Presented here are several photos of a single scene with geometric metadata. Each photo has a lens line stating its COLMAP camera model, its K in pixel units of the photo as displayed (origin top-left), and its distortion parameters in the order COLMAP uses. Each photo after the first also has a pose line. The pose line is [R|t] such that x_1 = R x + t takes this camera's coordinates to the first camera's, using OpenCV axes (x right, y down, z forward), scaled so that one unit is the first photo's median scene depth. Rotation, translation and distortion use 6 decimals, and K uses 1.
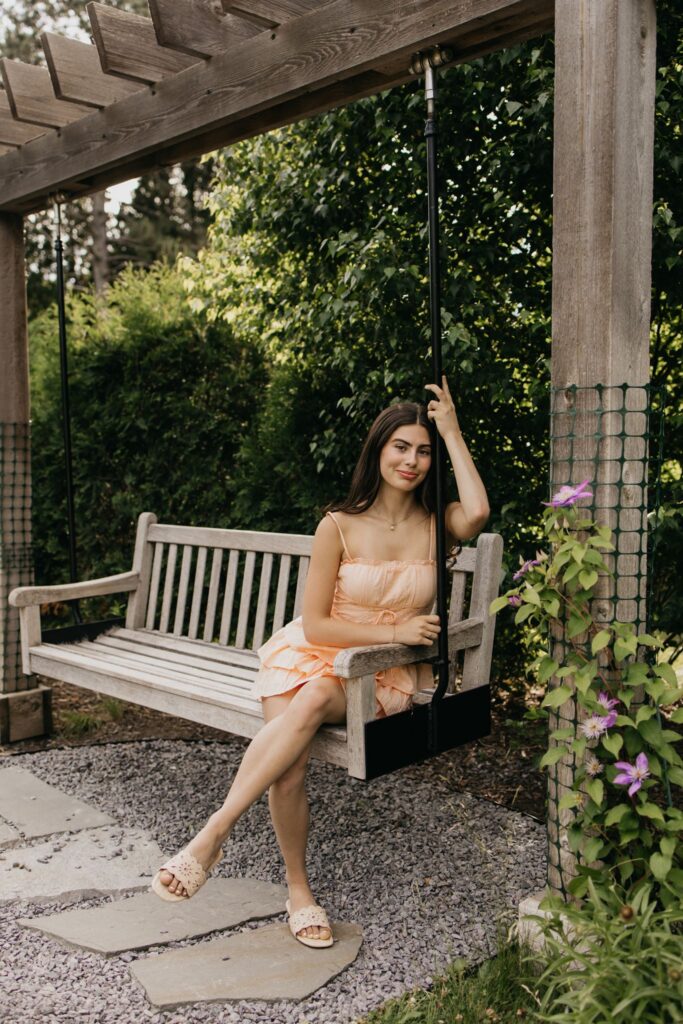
lens RADIAL K [[1013.9, 0, 339.7], [0, 1013.9, 522.6], [0, 0, 1]] dist [0.011631, -0.009314]
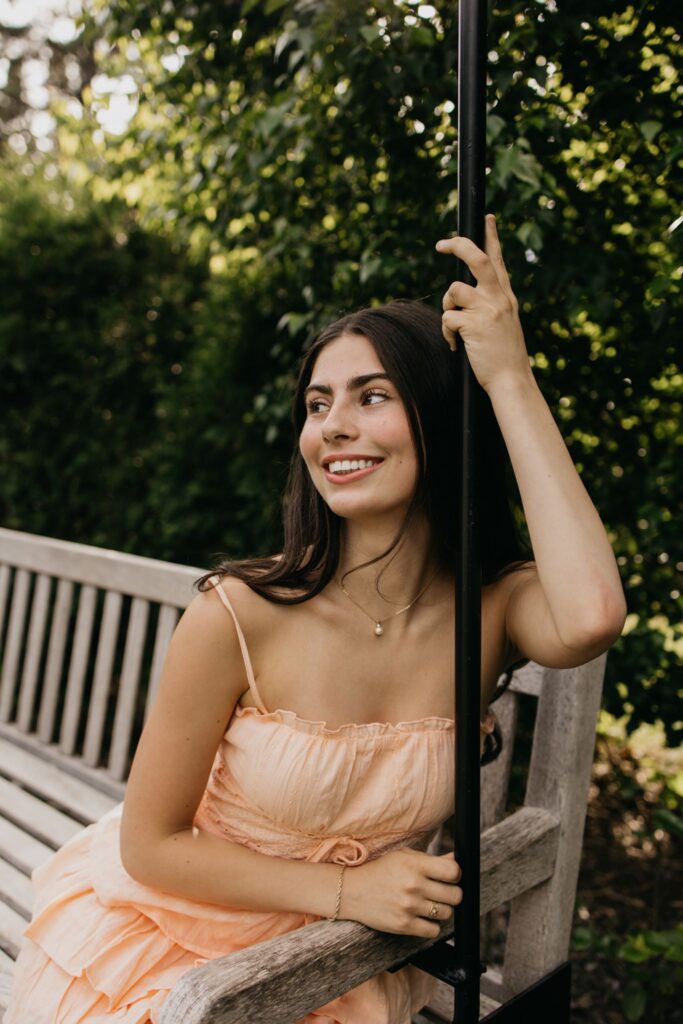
lens RADIAL K [[1068.8, 0, 294.7], [0, 1068.8, 512.9], [0, 0, 1]] dist [0.011999, -0.141840]
pose [[0.998373, 0.024743, -0.051374, 0.036278], [-0.023171, 0.999251, 0.030979, -0.032477], [0.052102, -0.029738, 0.998199, 0.401786]]
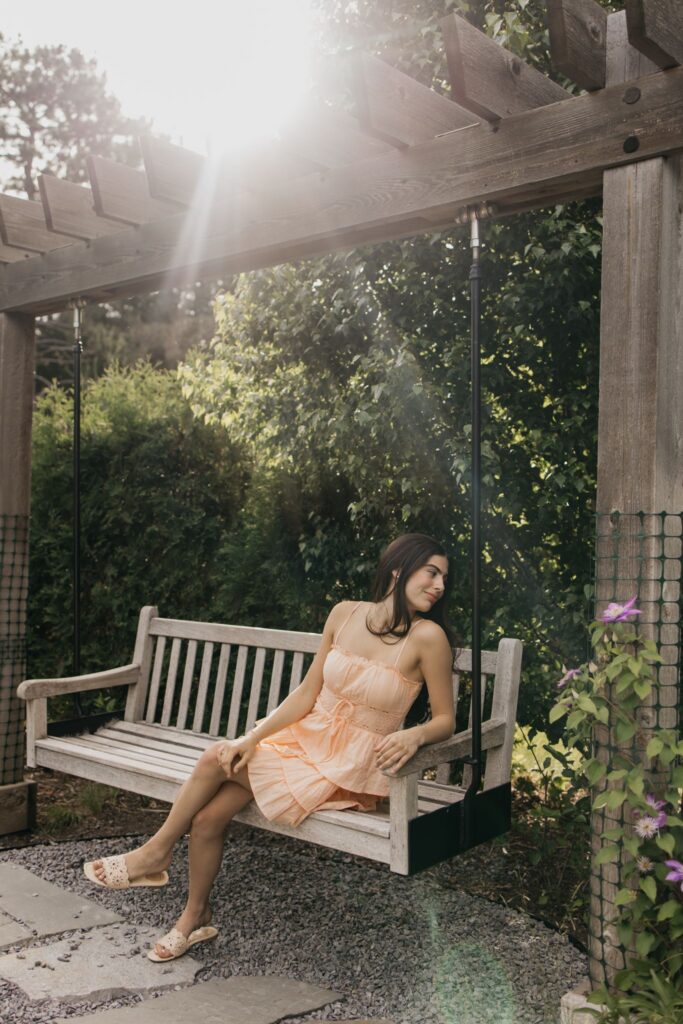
lens RADIAL K [[1013.9, 0, 339.7], [0, 1013.9, 522.6], [0, 0, 1]] dist [0.011631, -0.009314]
pose [[0.995513, 0.032673, 0.088805, -0.097092], [-0.024807, 0.995787, -0.088282, -0.010003], [-0.091316, 0.085683, 0.992129, -0.040479]]
